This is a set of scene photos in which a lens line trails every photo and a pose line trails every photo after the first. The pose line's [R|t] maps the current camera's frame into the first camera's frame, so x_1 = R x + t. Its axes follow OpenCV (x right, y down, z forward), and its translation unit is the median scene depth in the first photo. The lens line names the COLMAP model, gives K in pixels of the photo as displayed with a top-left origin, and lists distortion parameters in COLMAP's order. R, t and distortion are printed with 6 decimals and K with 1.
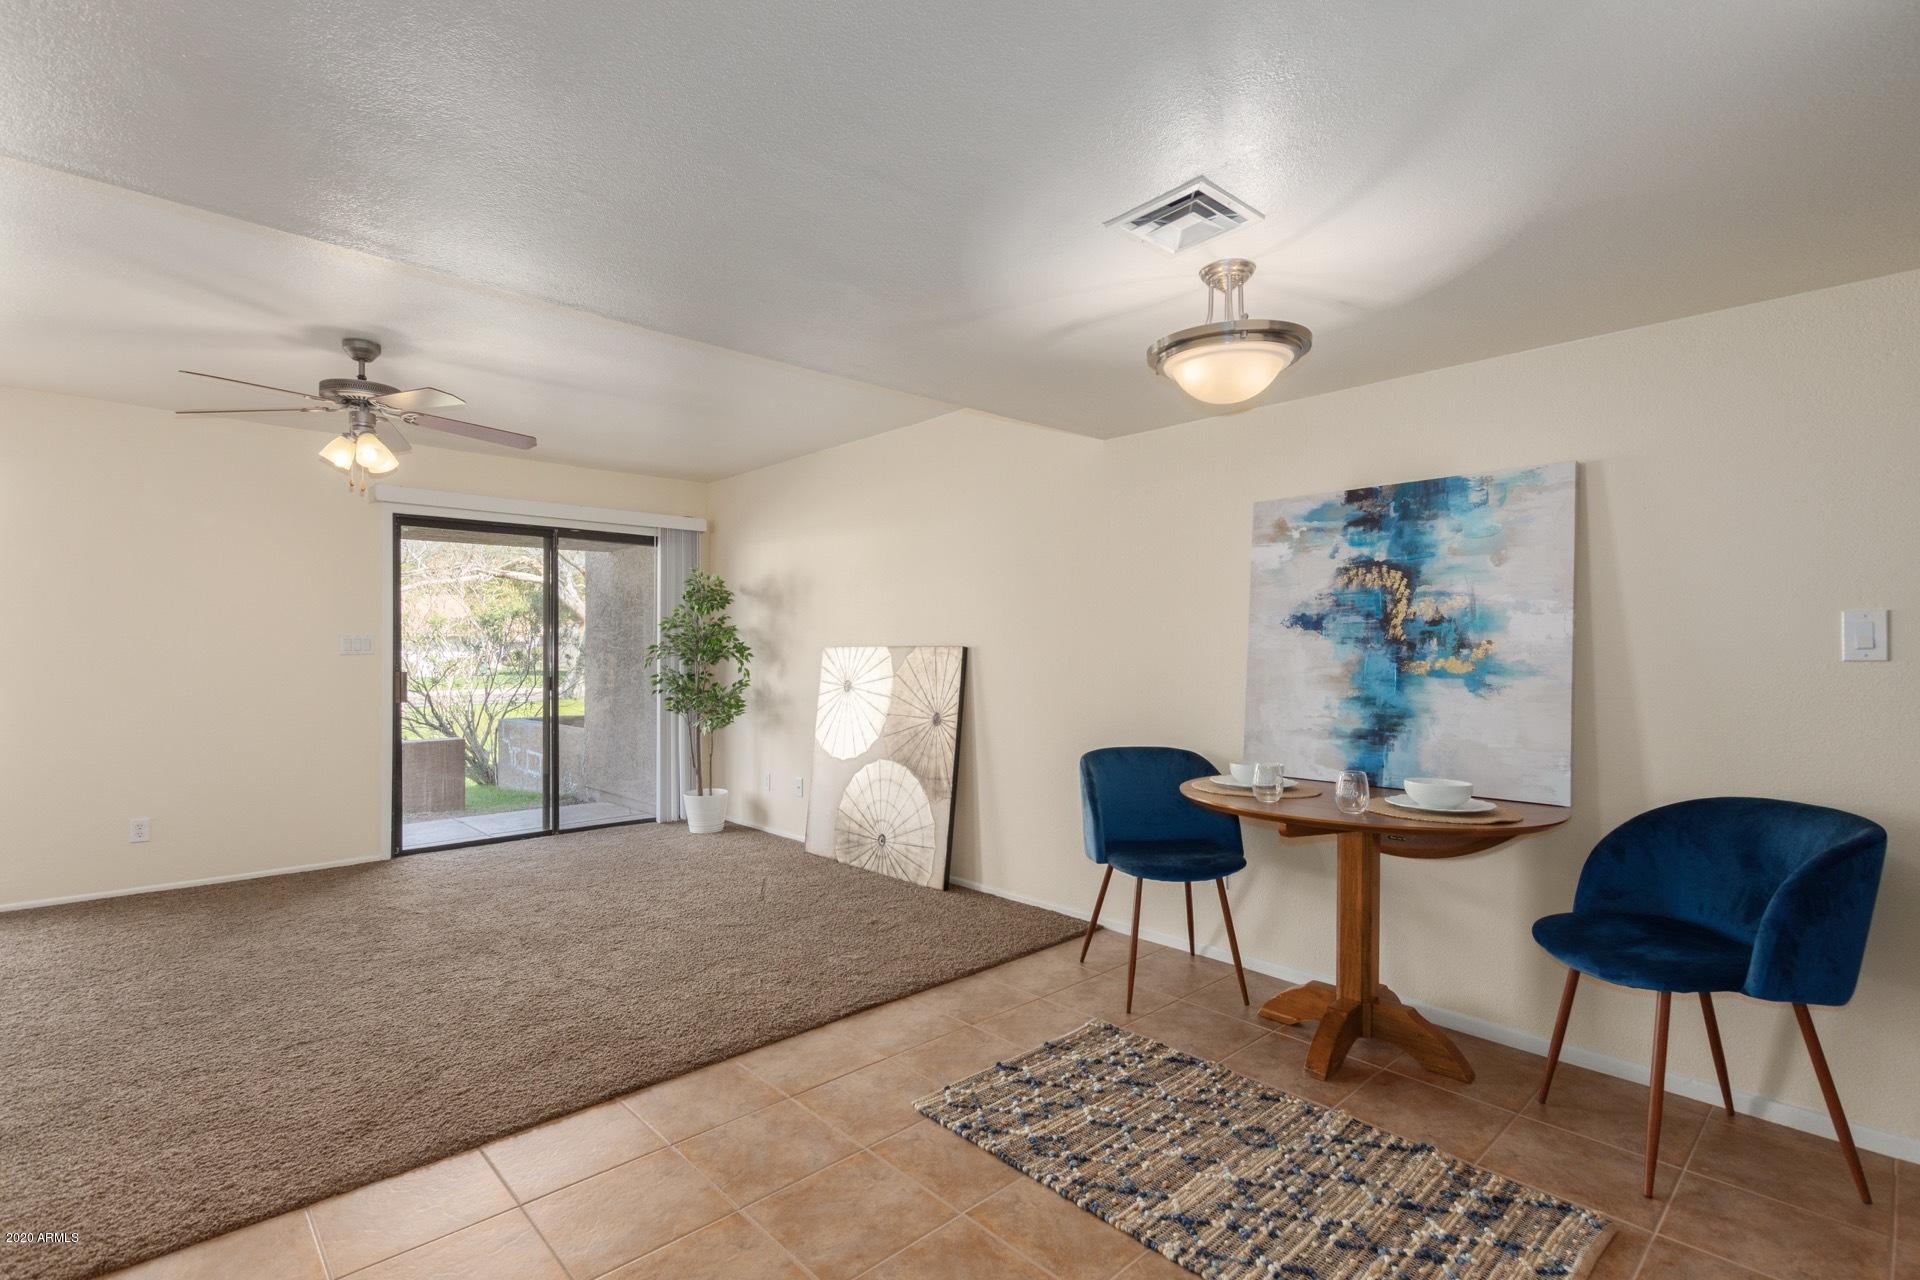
lens RADIAL K [[885.8, 0, 944.8], [0, 885.8, 644.8], [0, 0, 1]] dist [-0.000106, 0.000053]
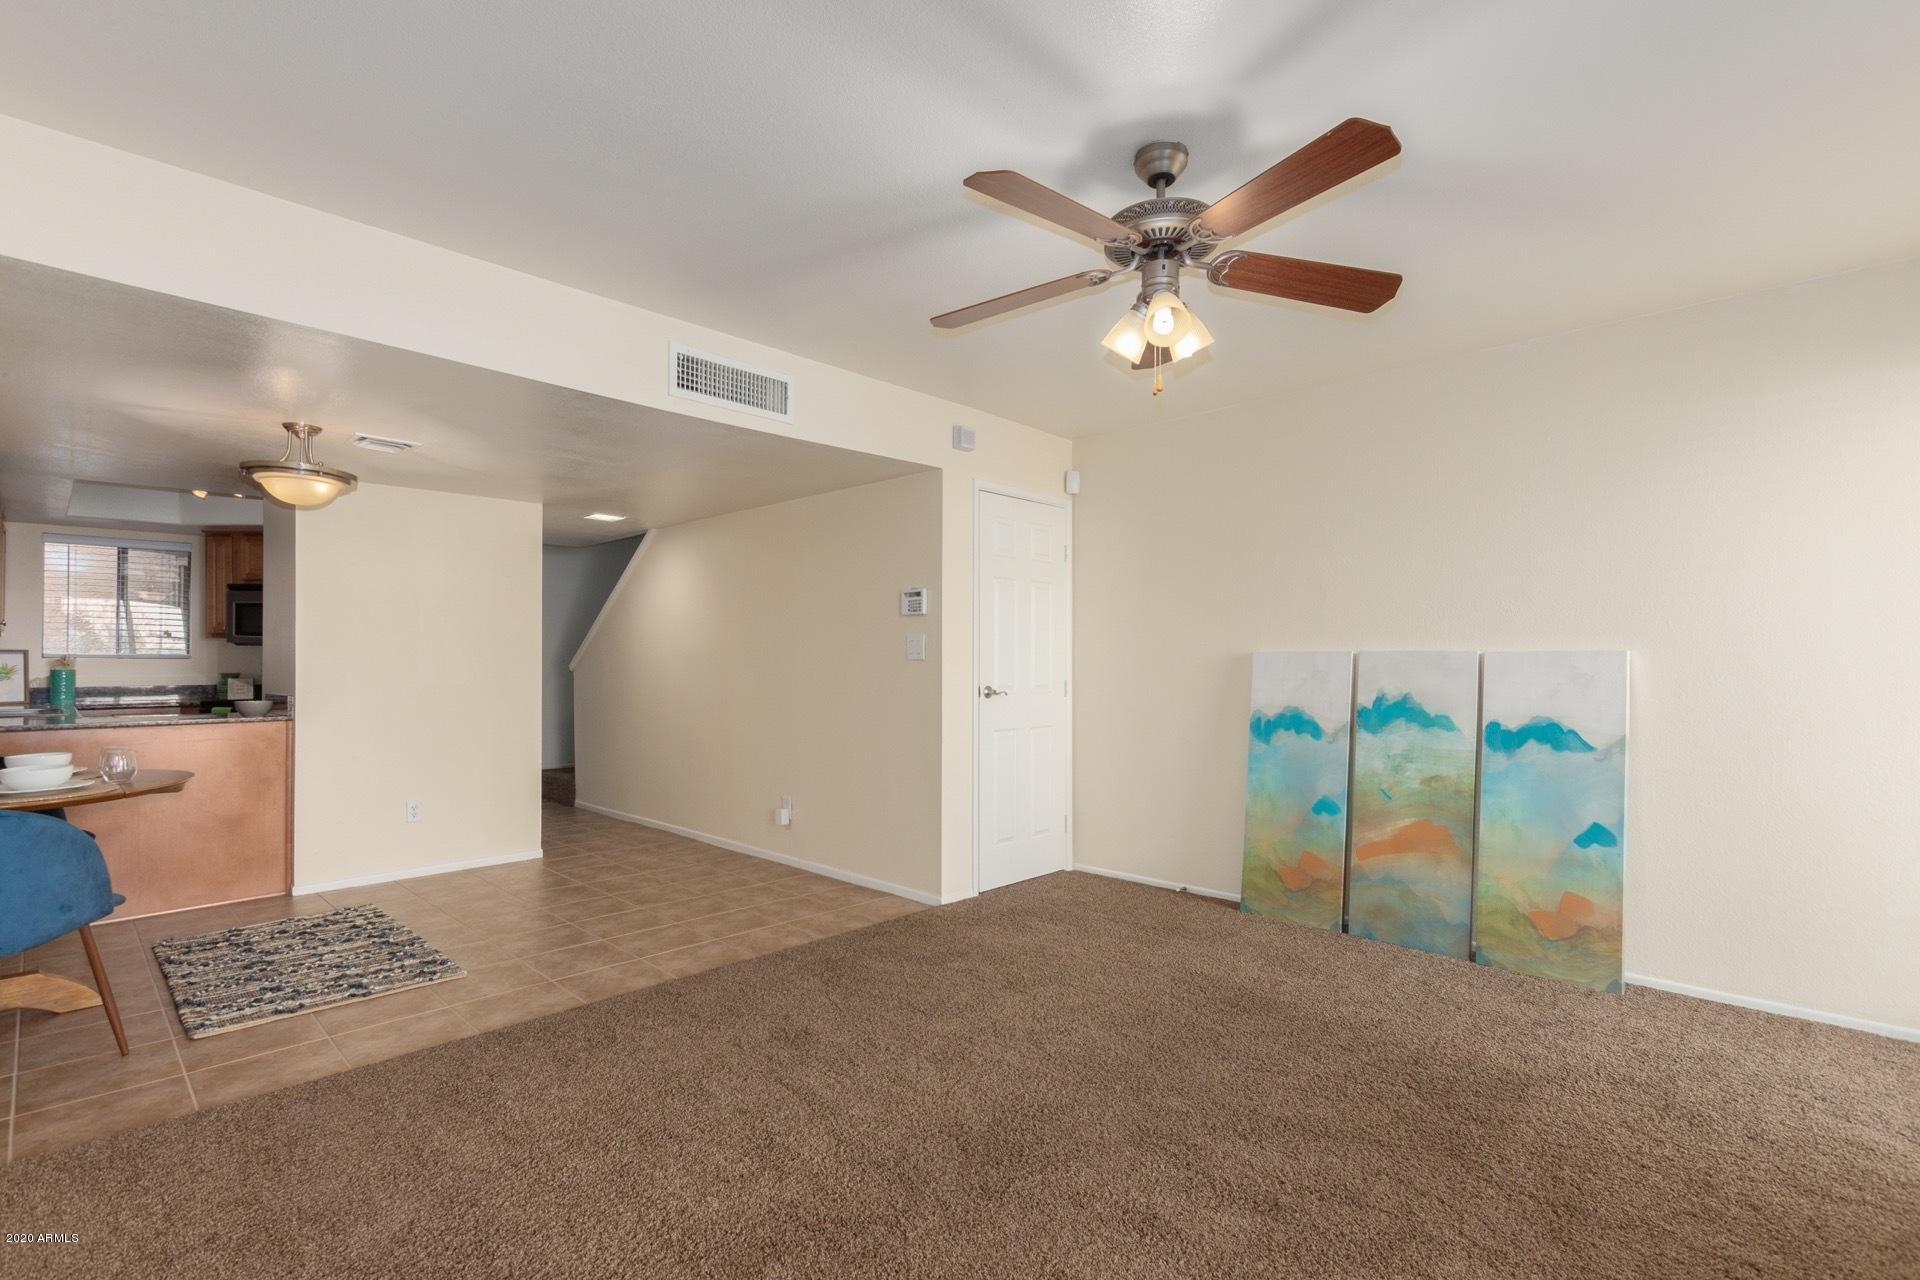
lens RADIAL K [[879.9, 0, 957.8], [0, 879.9, 659.4], [0, 0, 1]] dist [0.000648, 0.000166]
pose [[-0.997959, 0.001825, -0.063824, -0.527010], [0.002473, 0.999946, -0.010075, 0.021909], [0.063802, -0.010212, -0.997910, 1.768800]]
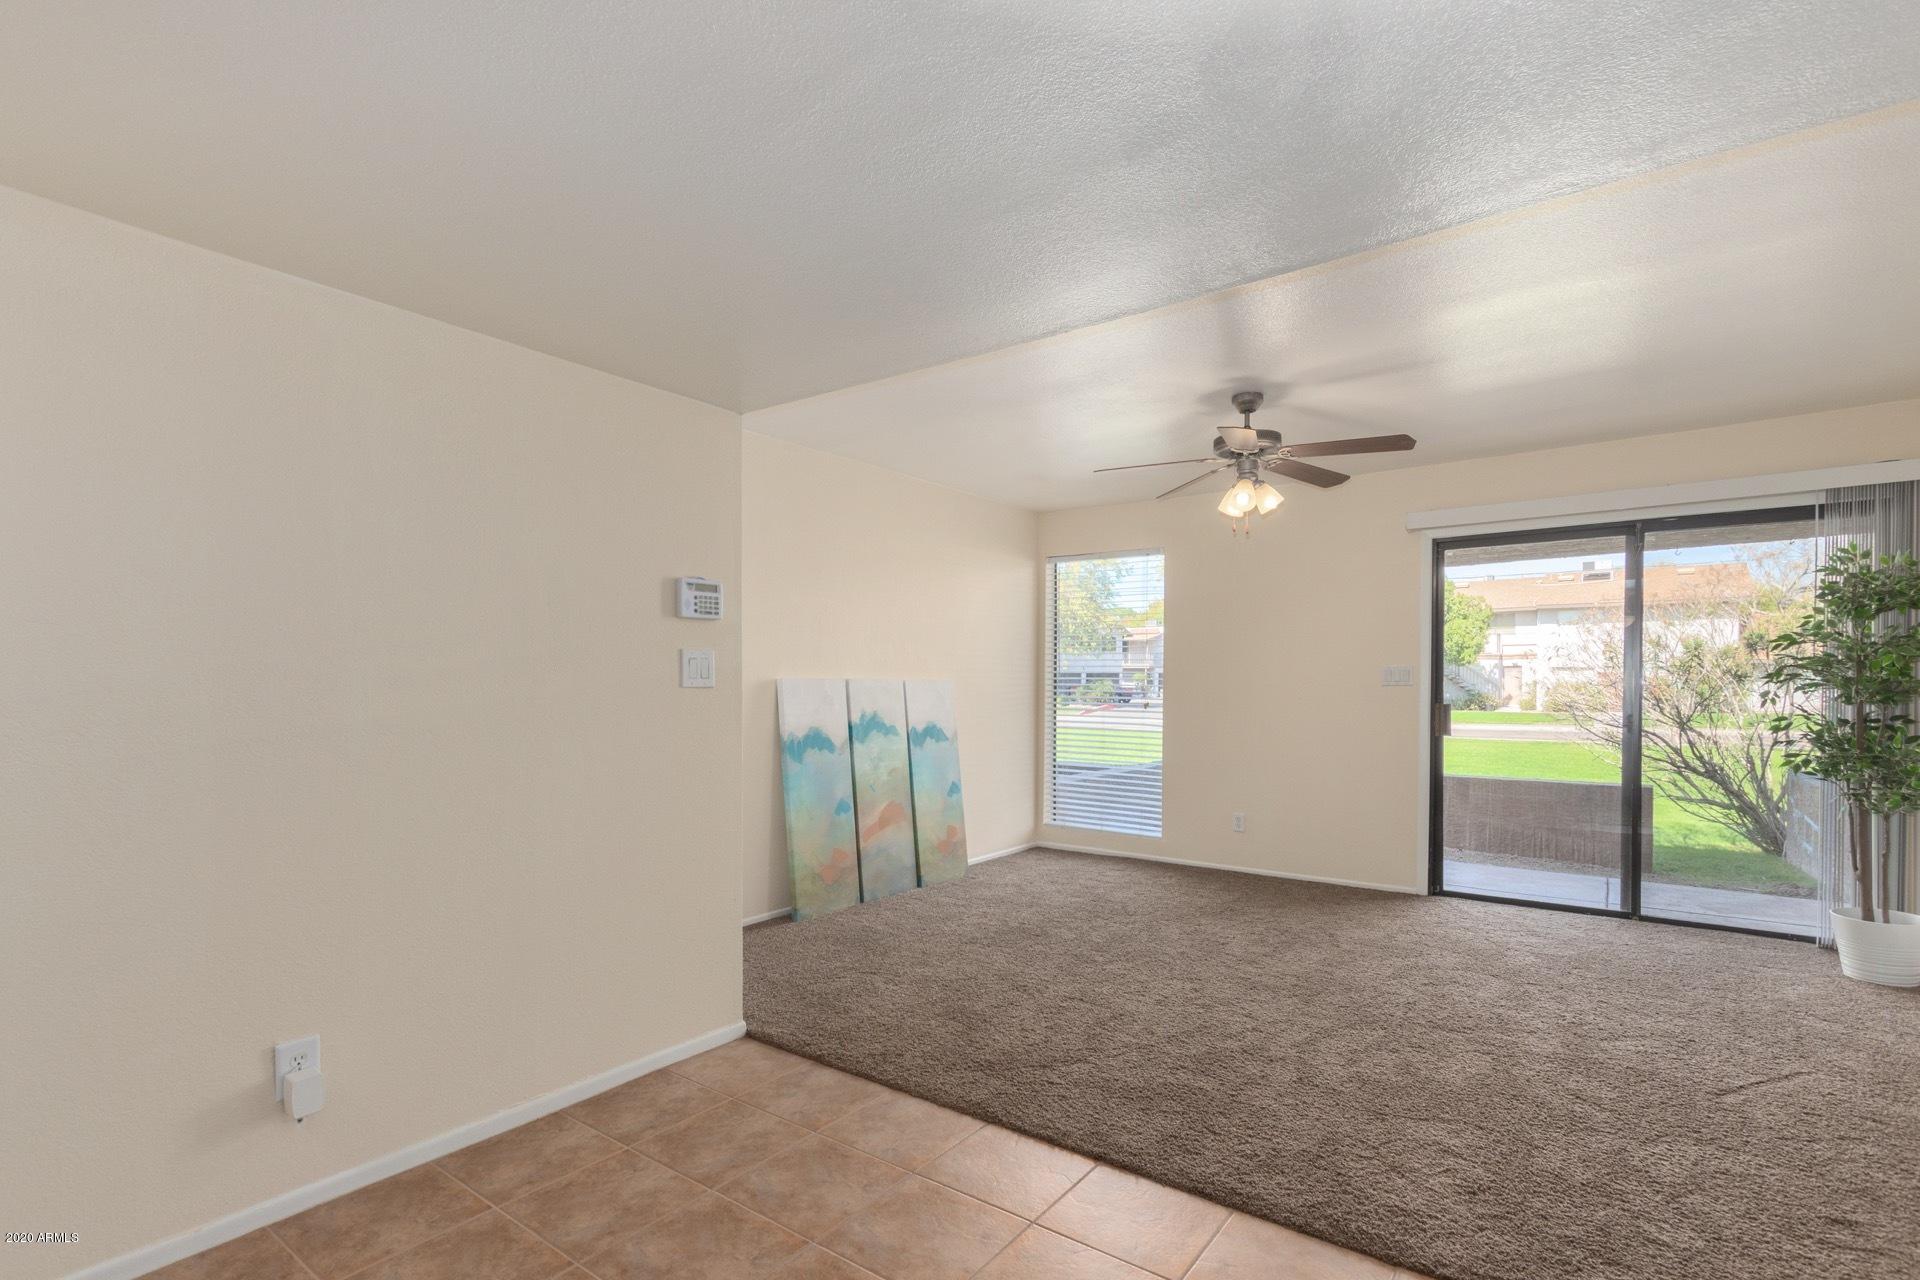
lens RADIAL K [[887.2, 0, 953.3], [0, 887.2, 686.9], [0, 0, 1]] dist [-0.000720, -0.000714]
pose [[0.188891, 0.004087, -0.981990, 0.377090], [0.007017, 0.999960, 0.005512, 0.005723], [0.981973, -0.007932, 0.188855, 0.498877]]
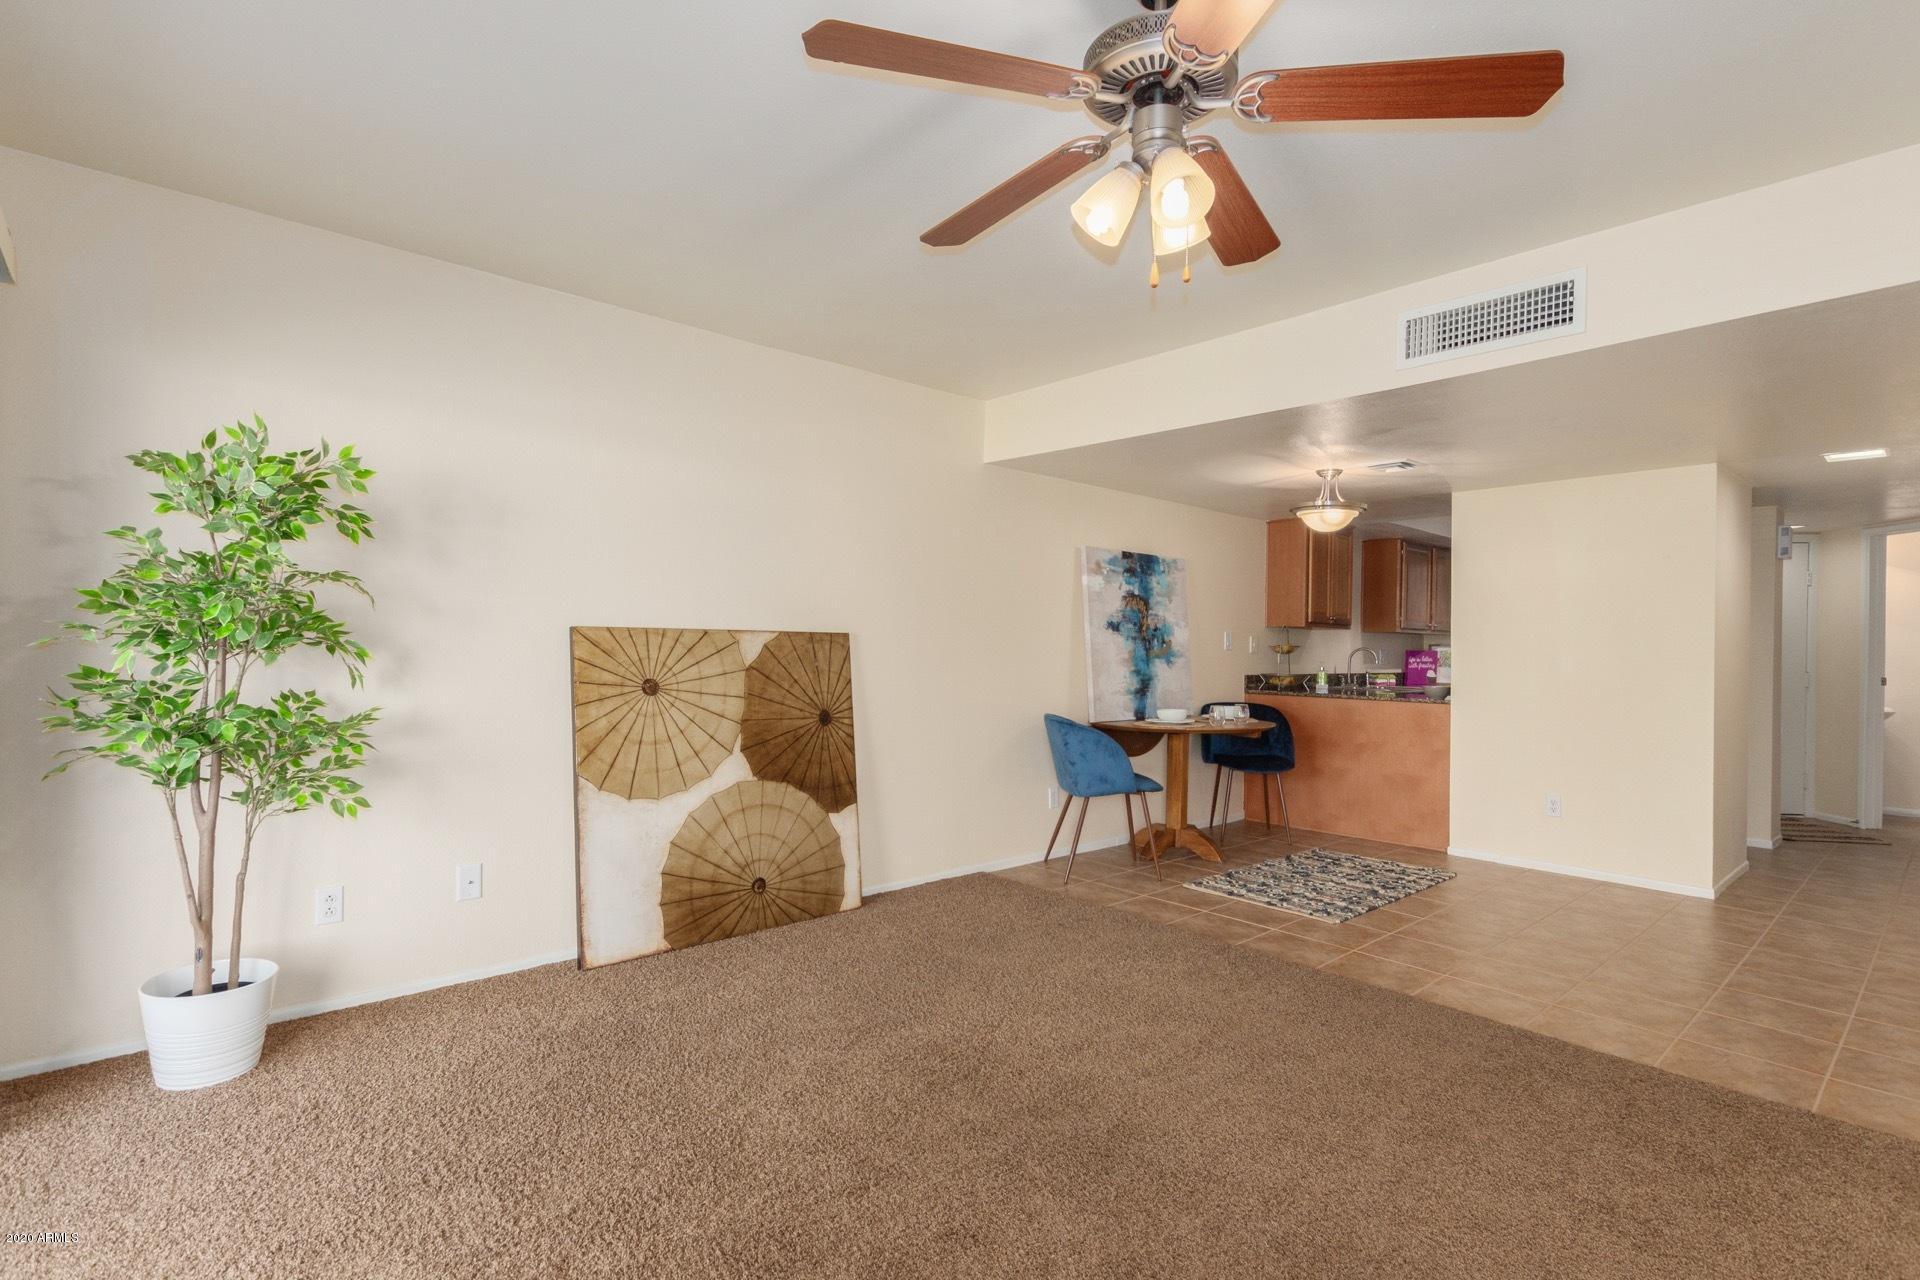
lens RADIAL K [[918.8, 0, 959.1], [0, 918.8, 644.5], [0, 0, 1]] dist [0.001012, -0.000040]
pose [[0.012511, 0.001694, 0.999920, -1.254726], [-0.023035, 0.999734, -0.001406, 0.016489], [-0.999656, -0.023016, 0.012546, 1.210623]]
